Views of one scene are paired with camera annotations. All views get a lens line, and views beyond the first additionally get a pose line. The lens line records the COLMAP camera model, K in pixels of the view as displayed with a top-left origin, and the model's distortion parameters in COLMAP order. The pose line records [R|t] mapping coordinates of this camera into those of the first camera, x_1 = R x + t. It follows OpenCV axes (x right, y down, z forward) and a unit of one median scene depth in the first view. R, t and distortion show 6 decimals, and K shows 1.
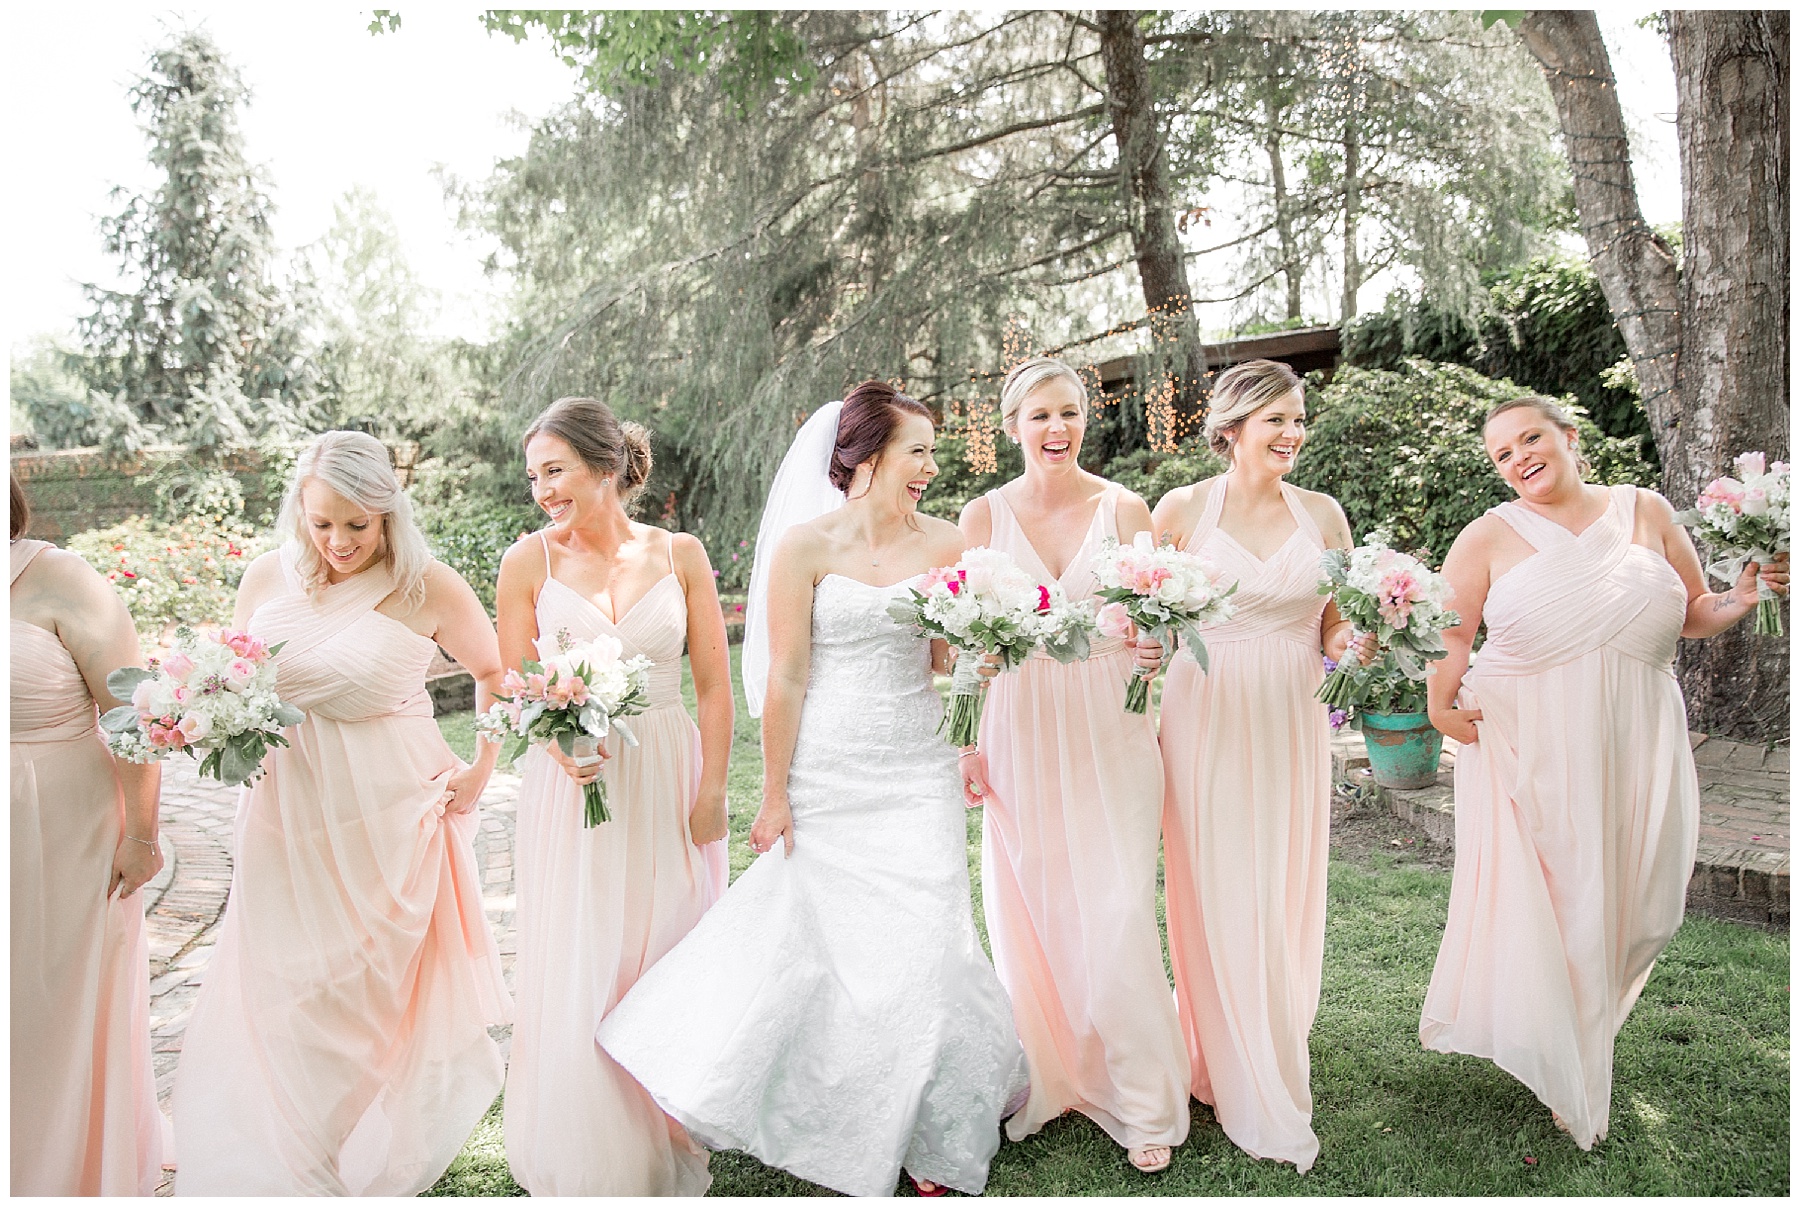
lens RADIAL K [[1466.2, 0, 904.2], [0, 1466.2, 612.8], [0, 0, 1]] dist [-0.061432, 0.002316]
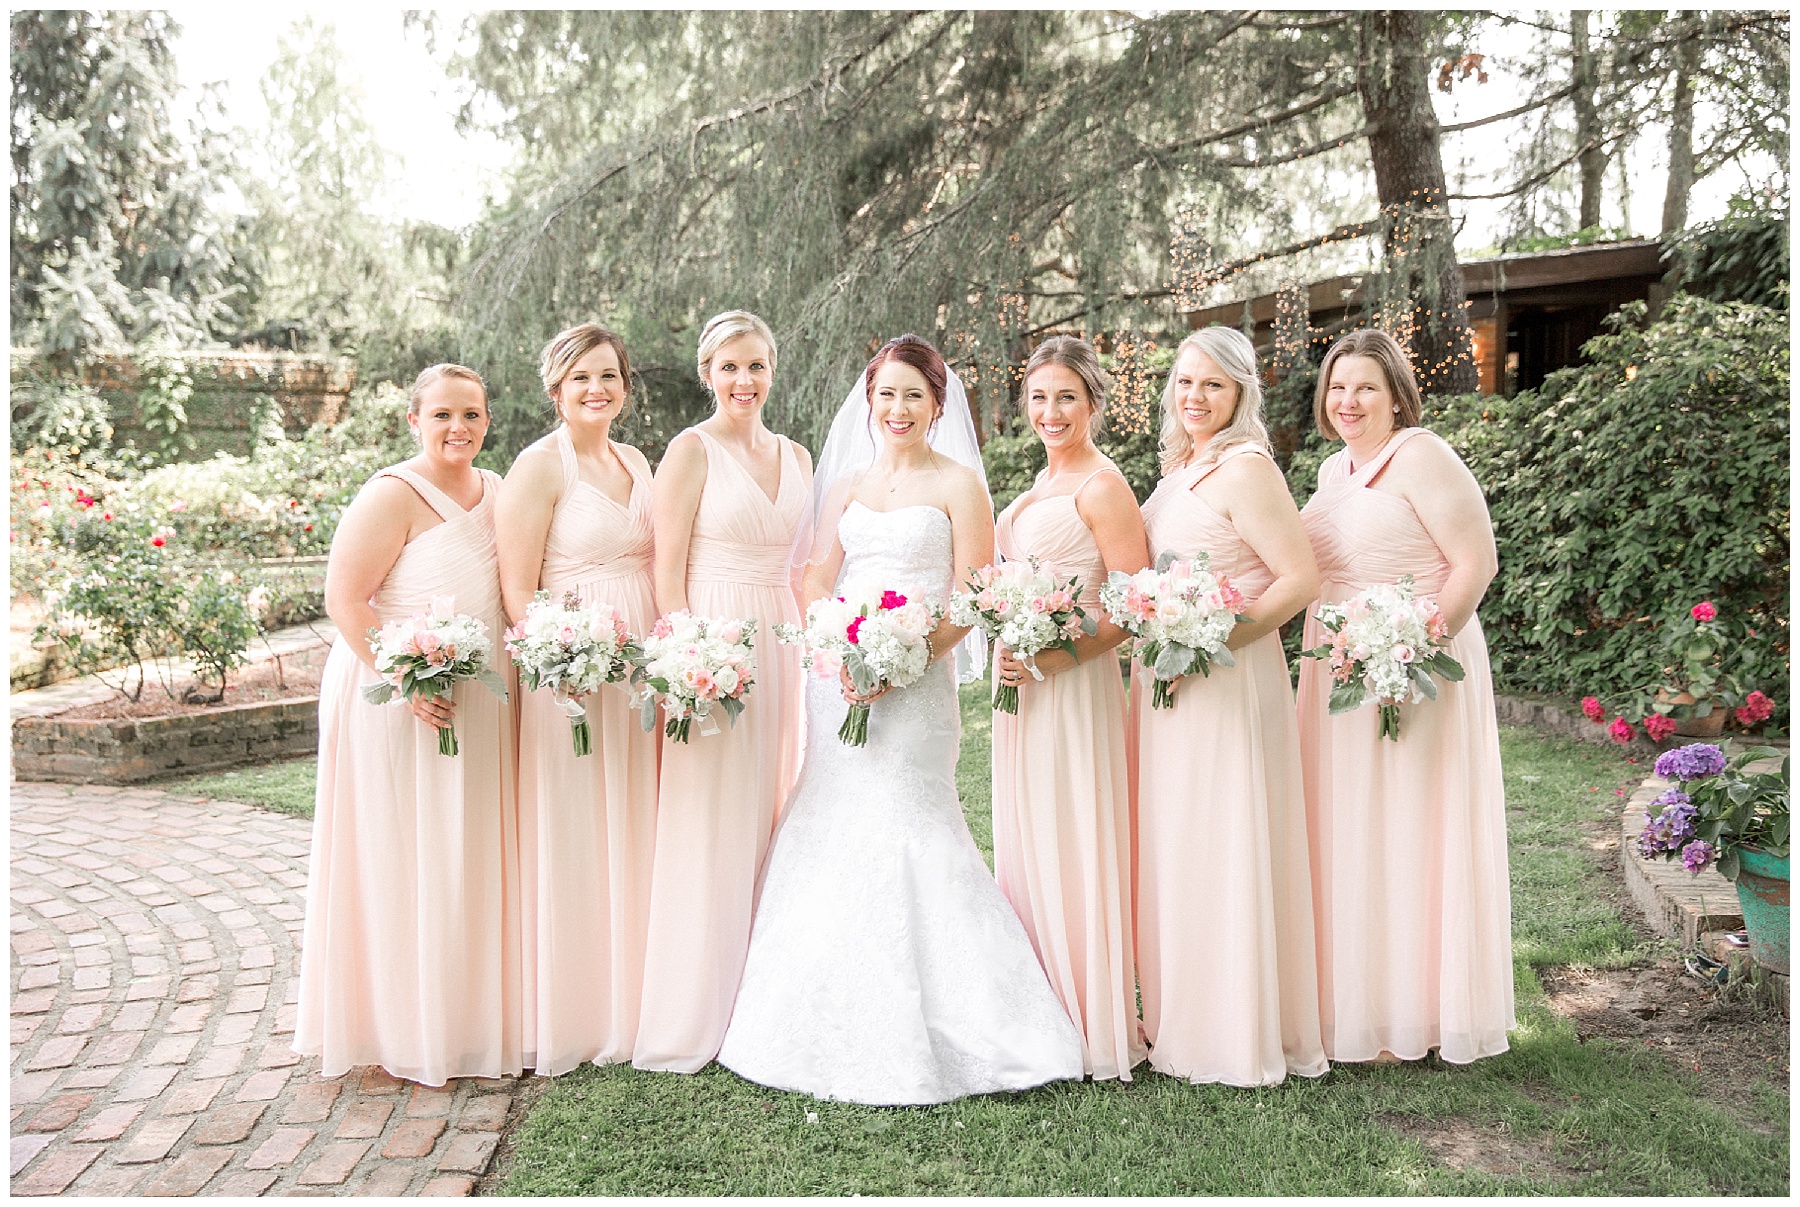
lens RADIAL K [[1920.2, 0, 903.9], [0, 1920.2, 606.1], [0, 0, 1]] dist [0.007617, 0.043165]
pose [[0.997122, 0.045990, -0.060275, 0.003357], [-0.046133, 0.998935, -0.000983, -0.005788], [0.060166, 0.003761, 0.998181, 0.061147]]
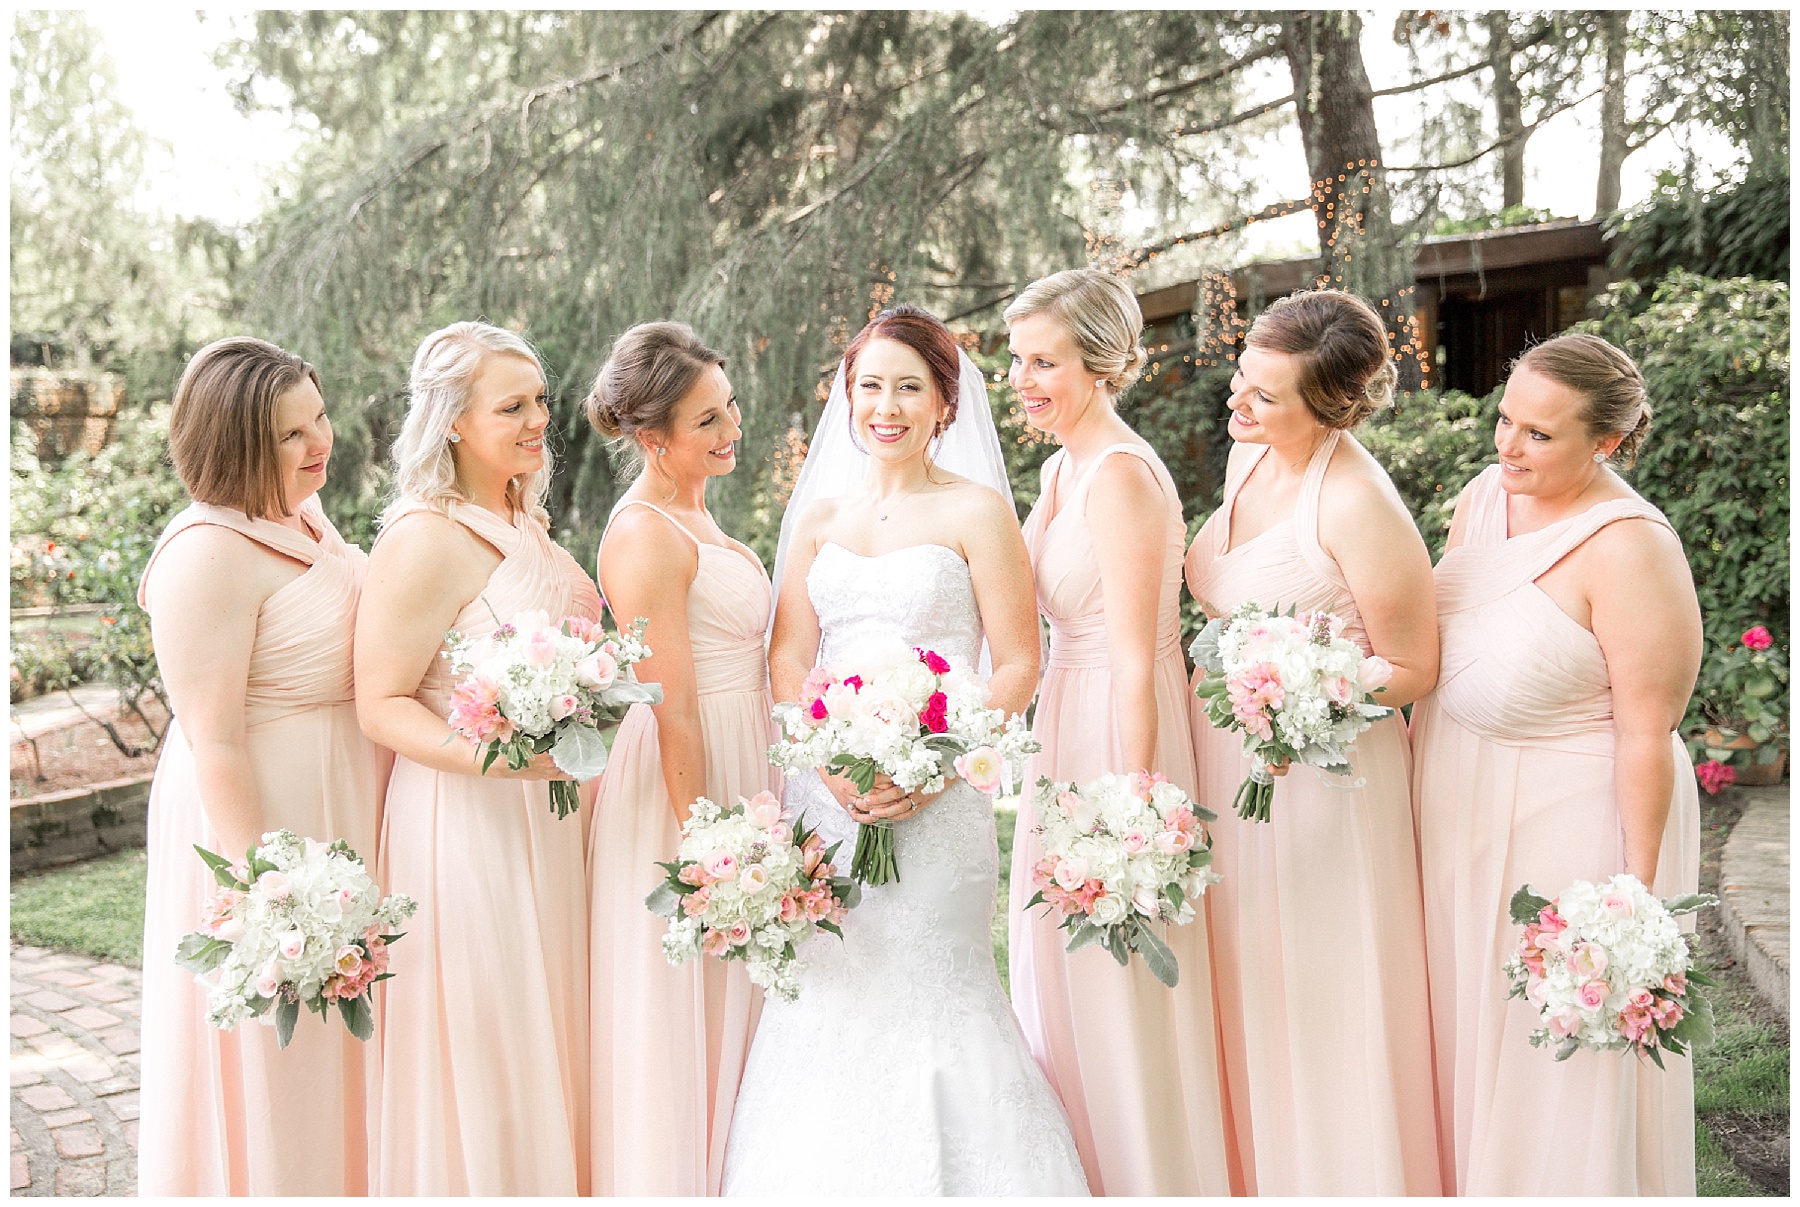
lens RADIAL K [[2022.8, 0, 889.9], [0, 2022.8, 600.3], [0, 0, 1]] dist [0.046583, 0.018717]
pose [[0.999634, 0.018079, 0.020104, -0.019840], [-0.017720, 0.999683, -0.017910, -0.011190], [-0.020421, 0.017547, 0.999637, 0.123297]]
